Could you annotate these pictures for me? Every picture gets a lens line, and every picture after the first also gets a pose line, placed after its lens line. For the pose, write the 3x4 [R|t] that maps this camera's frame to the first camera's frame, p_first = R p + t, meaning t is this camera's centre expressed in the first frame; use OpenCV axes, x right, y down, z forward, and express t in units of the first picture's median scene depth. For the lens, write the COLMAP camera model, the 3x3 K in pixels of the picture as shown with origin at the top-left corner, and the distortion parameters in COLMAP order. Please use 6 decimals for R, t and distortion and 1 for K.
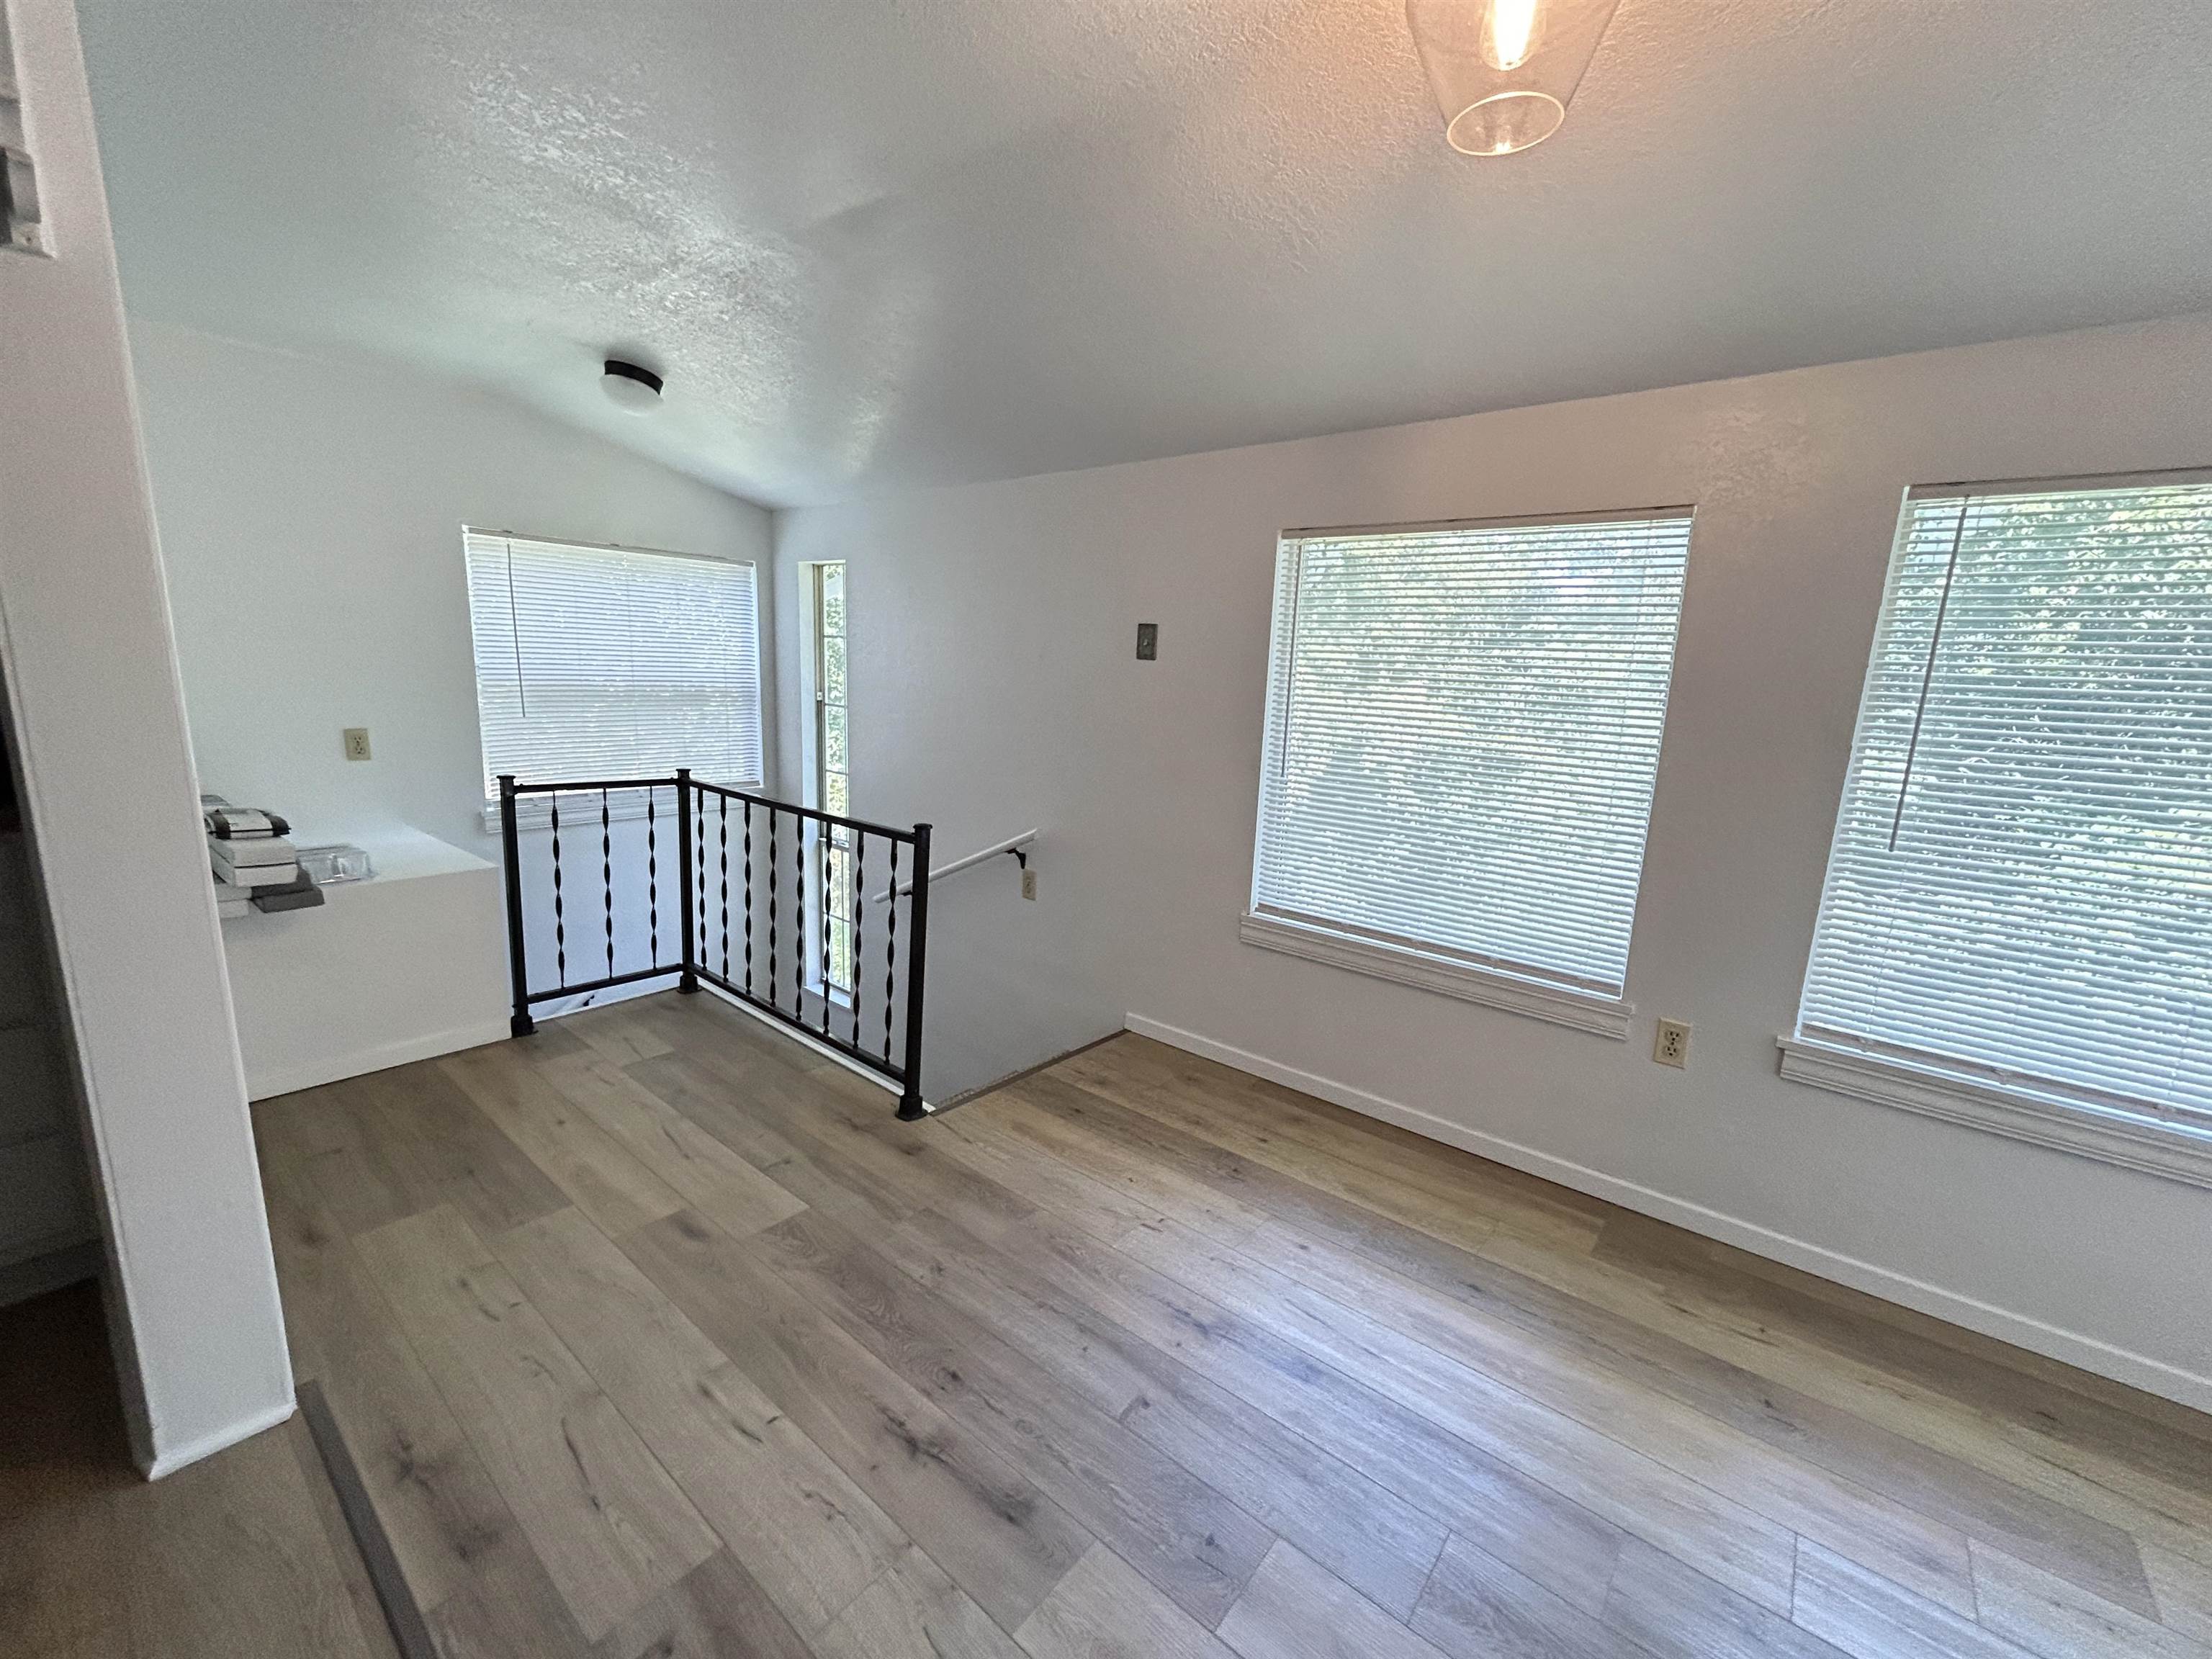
lens RADIAL K [[888.7, 0, 1140.2], [0, 888.7, 837.7], [0, 0, 1]] dist [-0.000311, 0.000441]
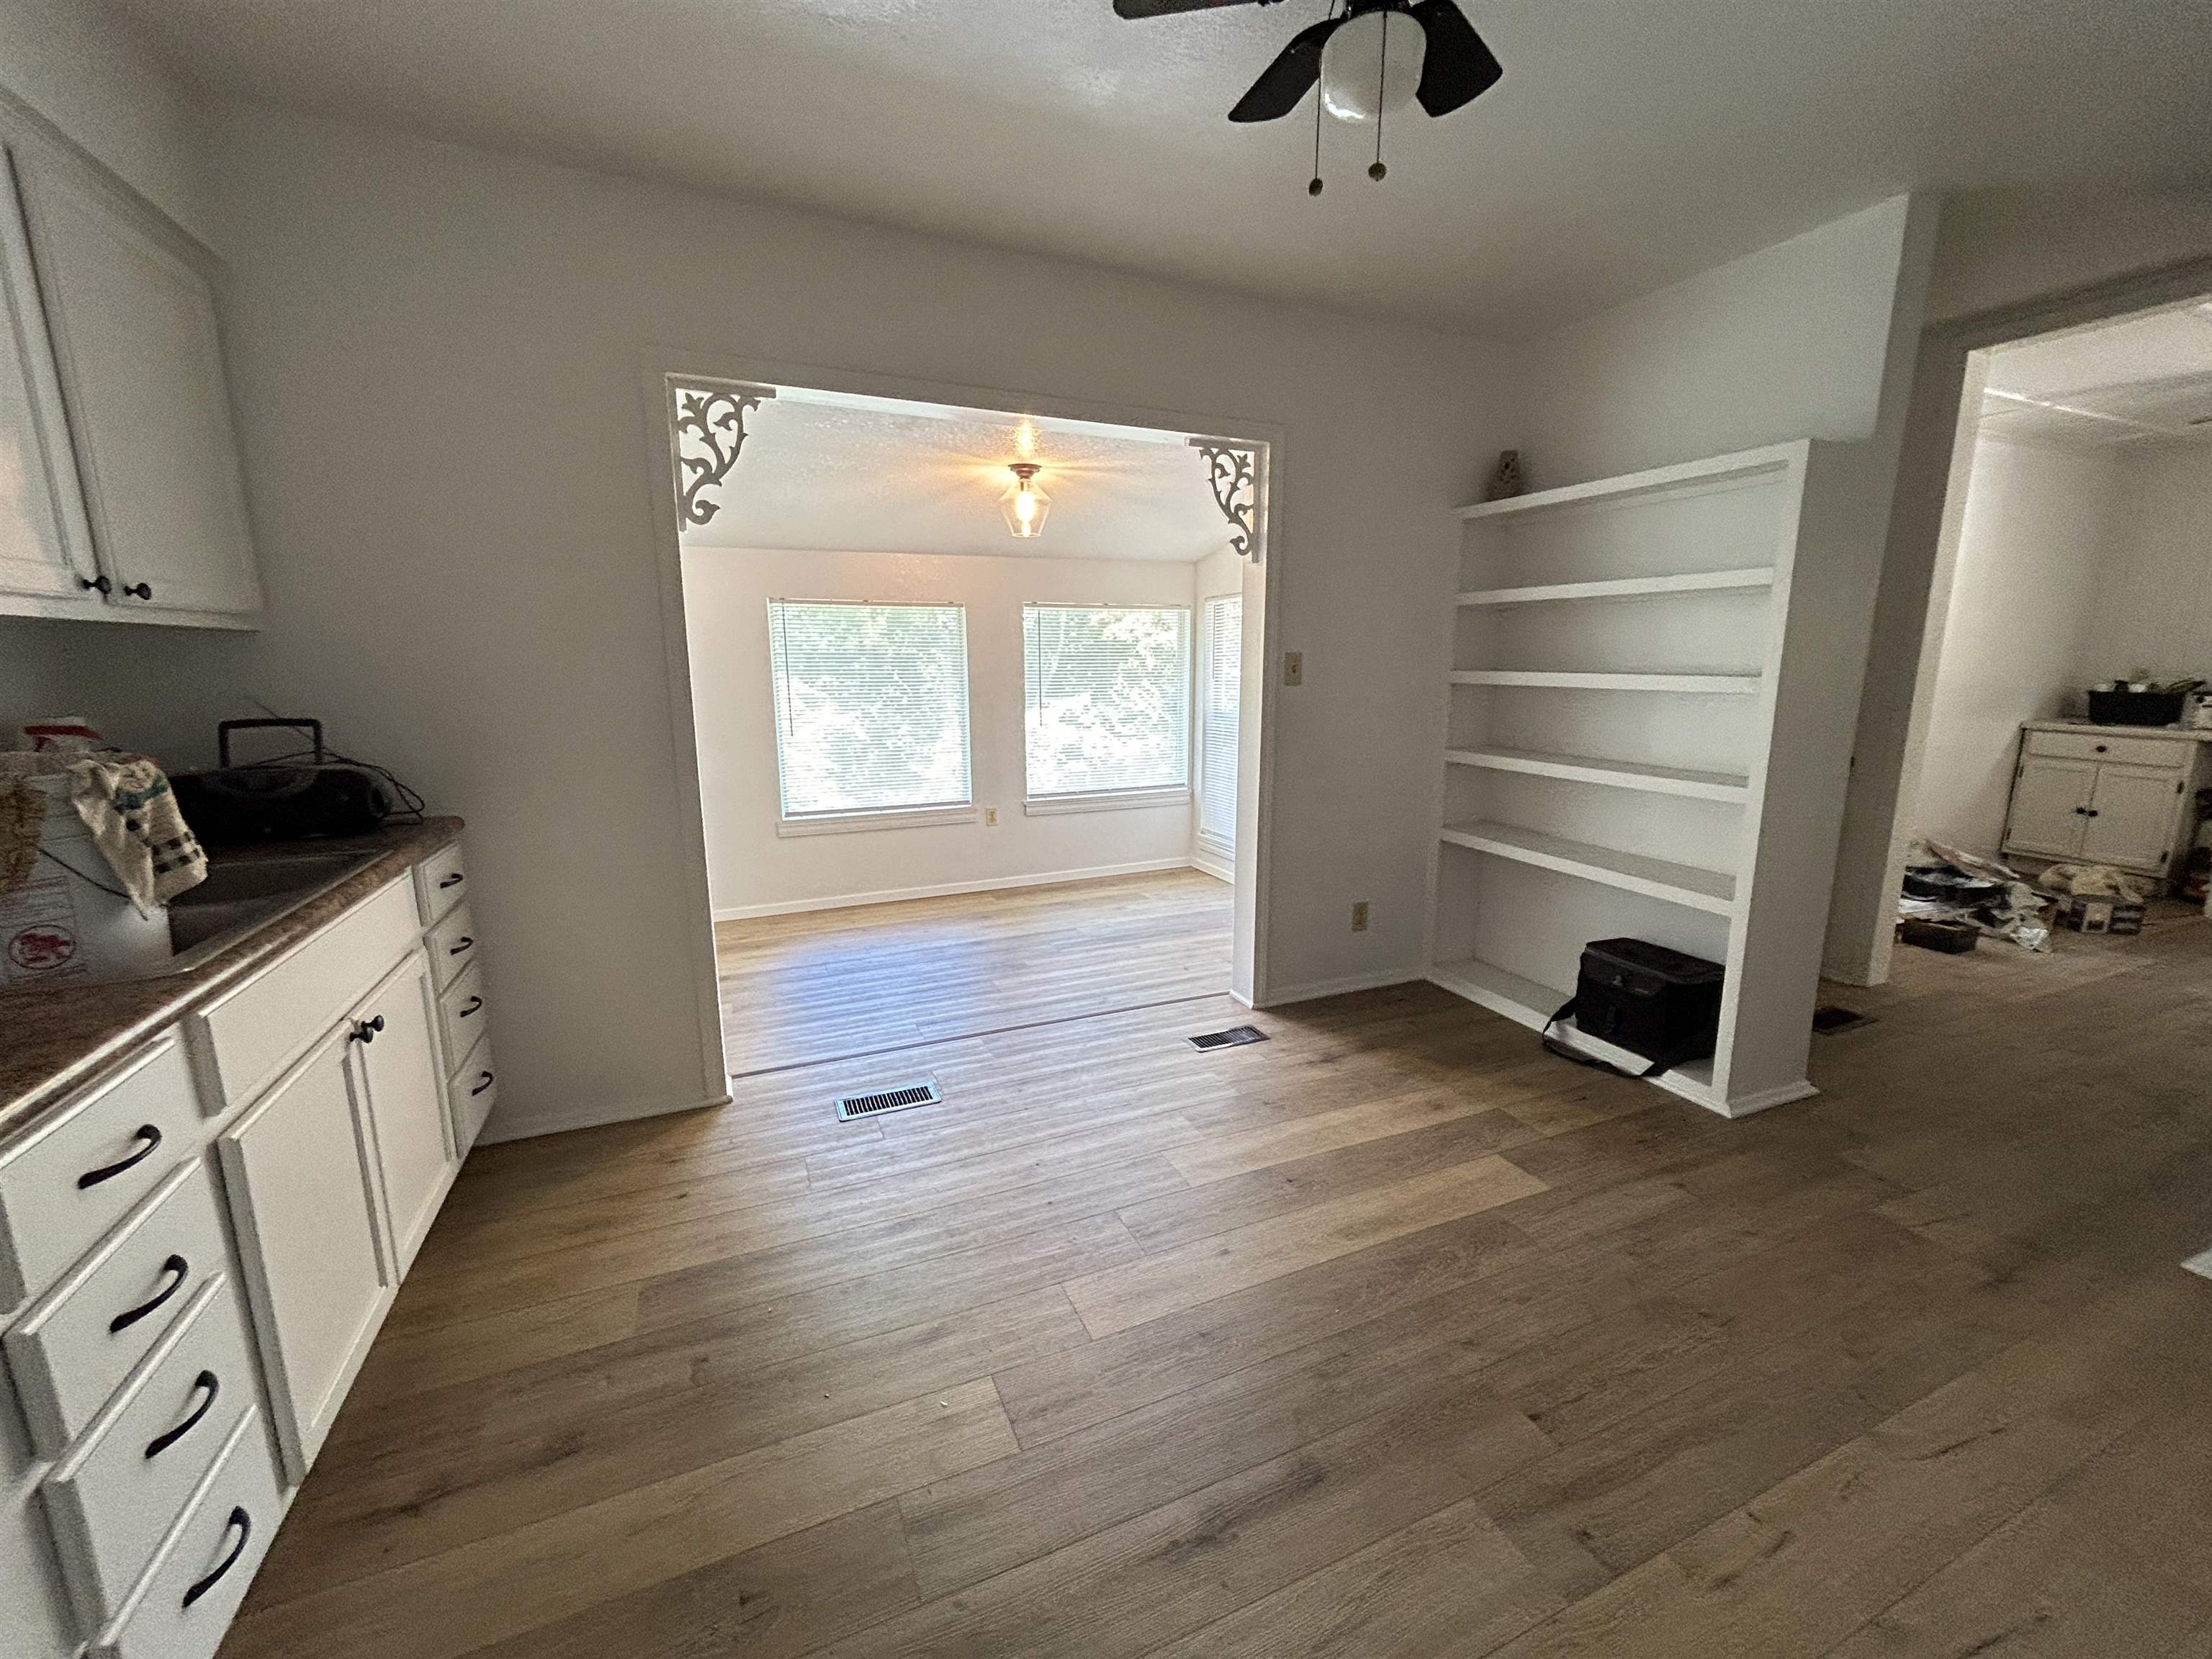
lens RADIAL K [[888.7, 0, 1123.4], [0, 888.7, 831.1], [0, 0, 1]] dist [-0.000311, 0.000441]
pose [[0.464640, -0.224648, 0.856529, -1.295280], [0.186598, 0.970404, 0.153291, -0.040042], [-0.865616, 0.088601, 0.492808, -0.513937]]
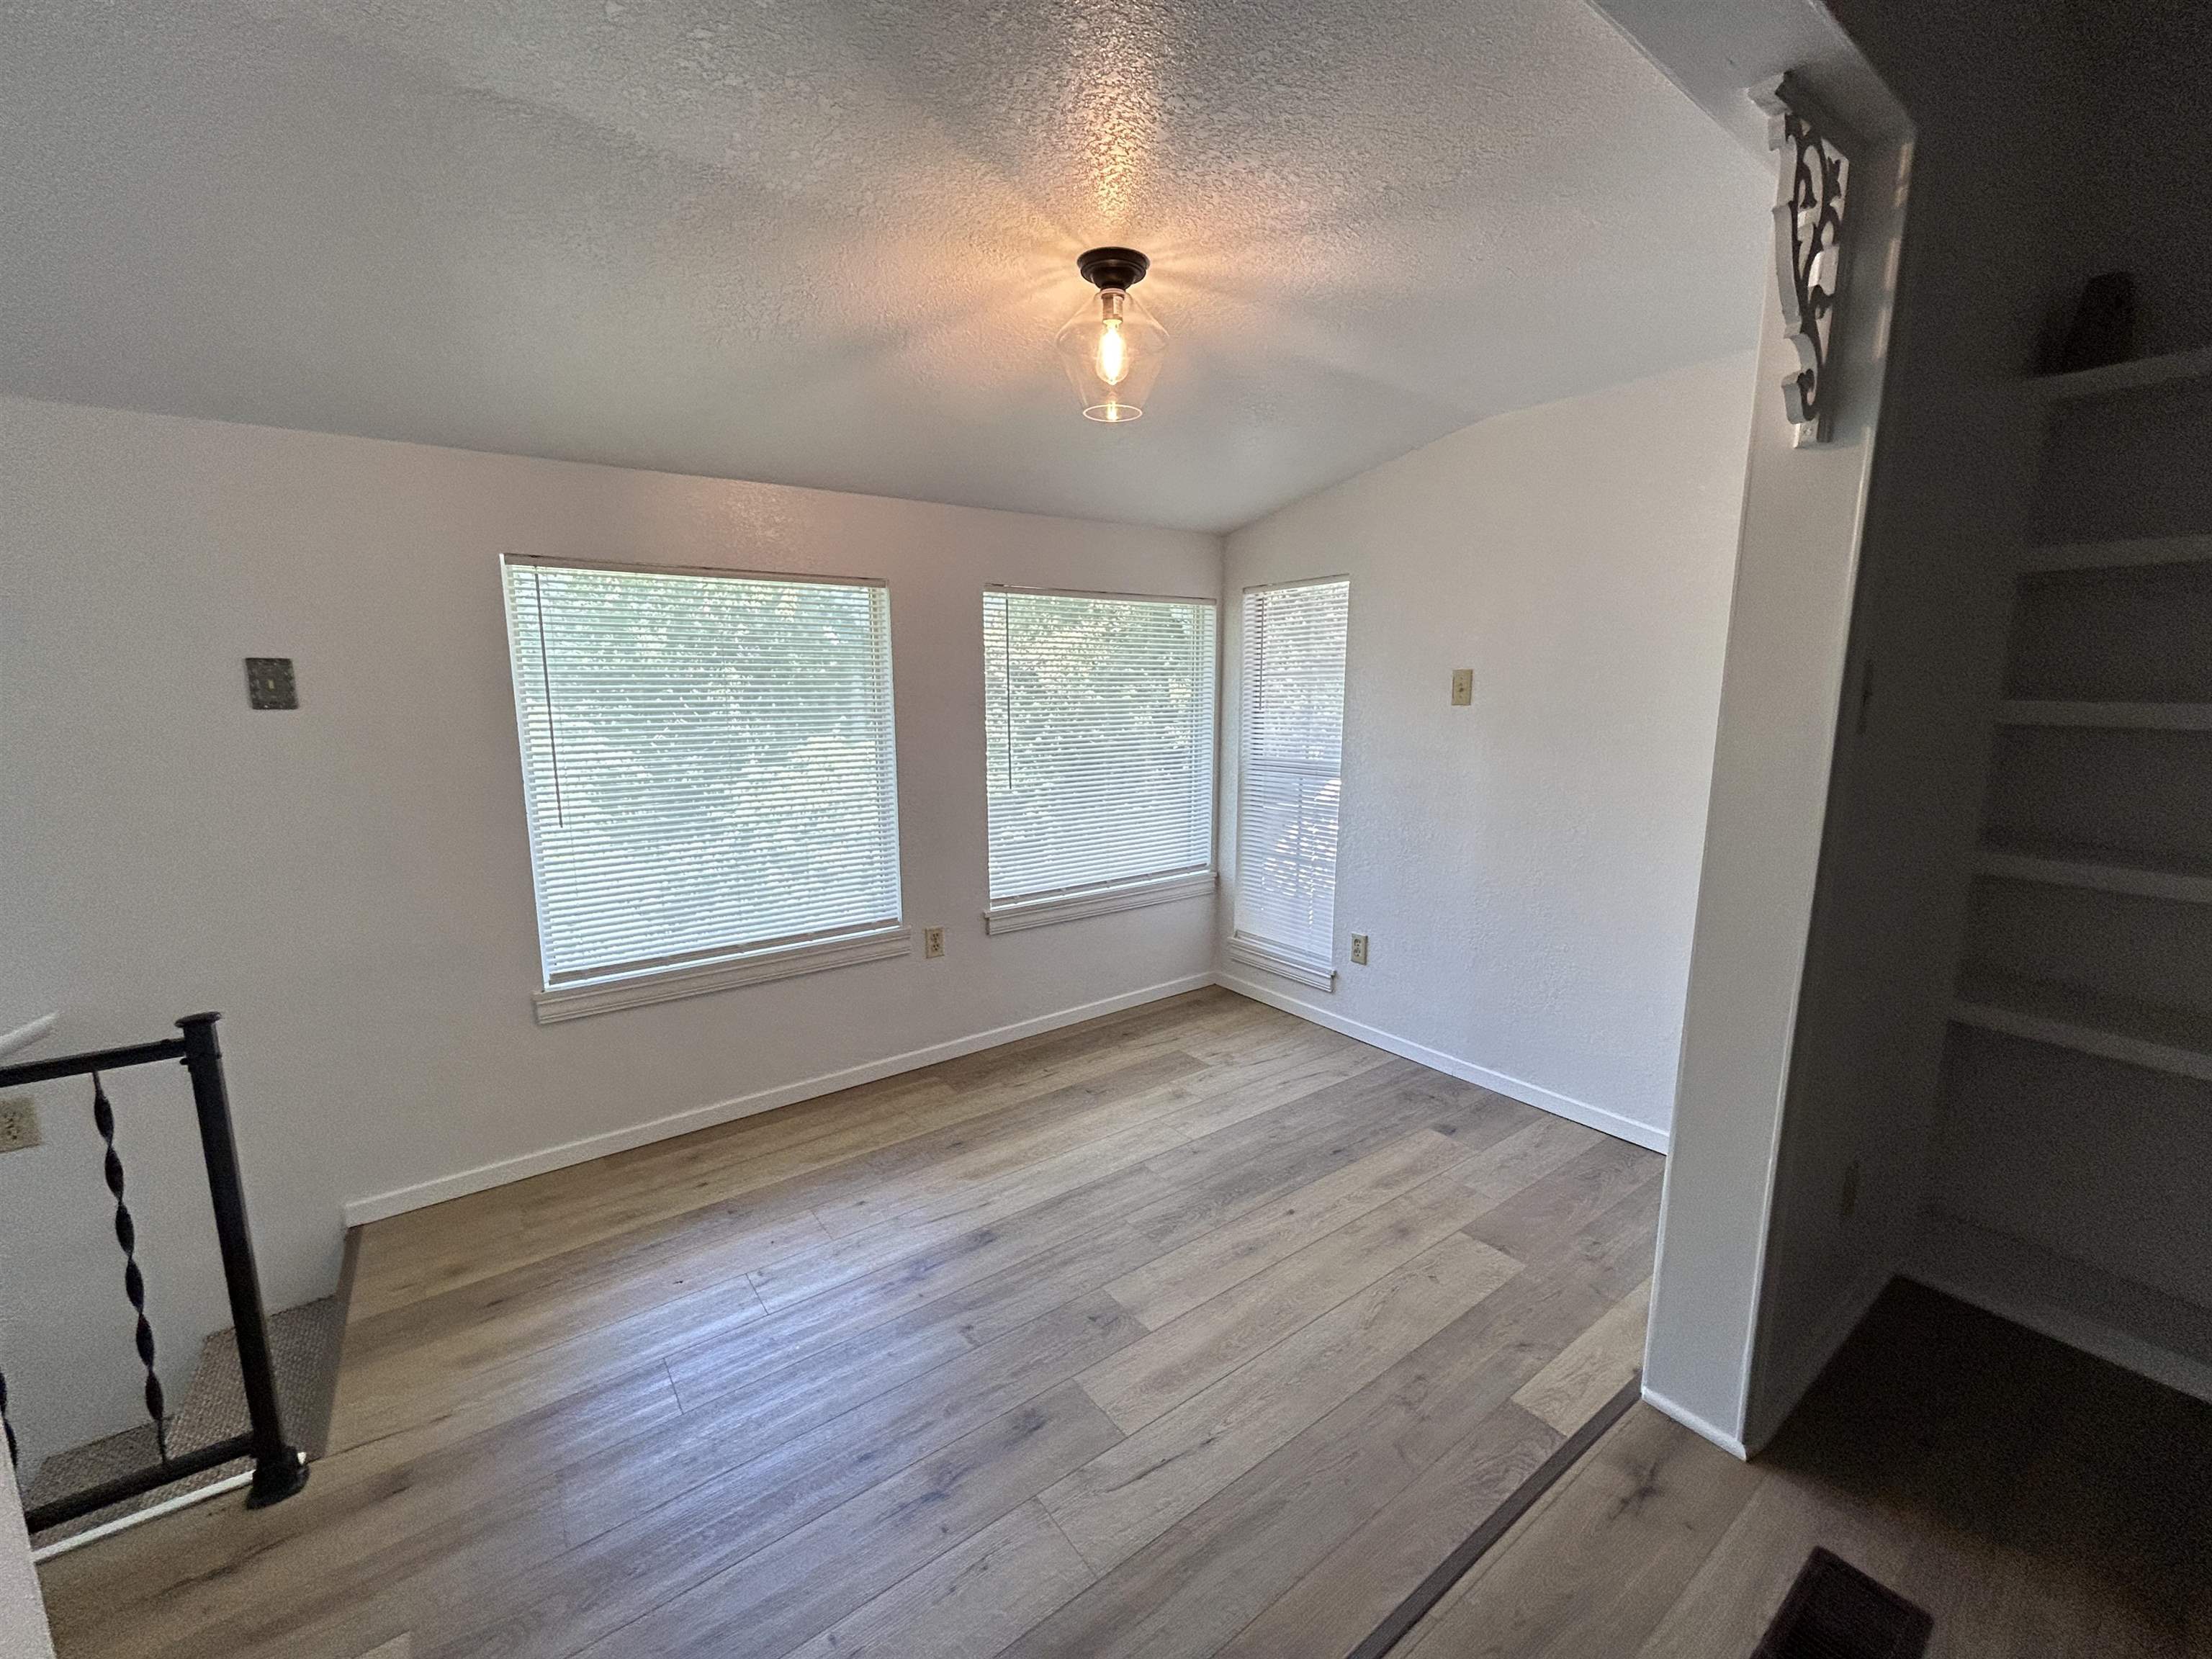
lens RADIAL K [[888.7, 0, 1115.5], [0, 888.7, 831.3], [0, 0, 1]] dist [-0.000311, 0.000441]
pose [[0.262854, -0.214483, 0.940694, -0.638571], [0.186510, 0.967884, 0.168567, -0.133005], [-0.946637, 0.131140, 0.294416, 0.238693]]
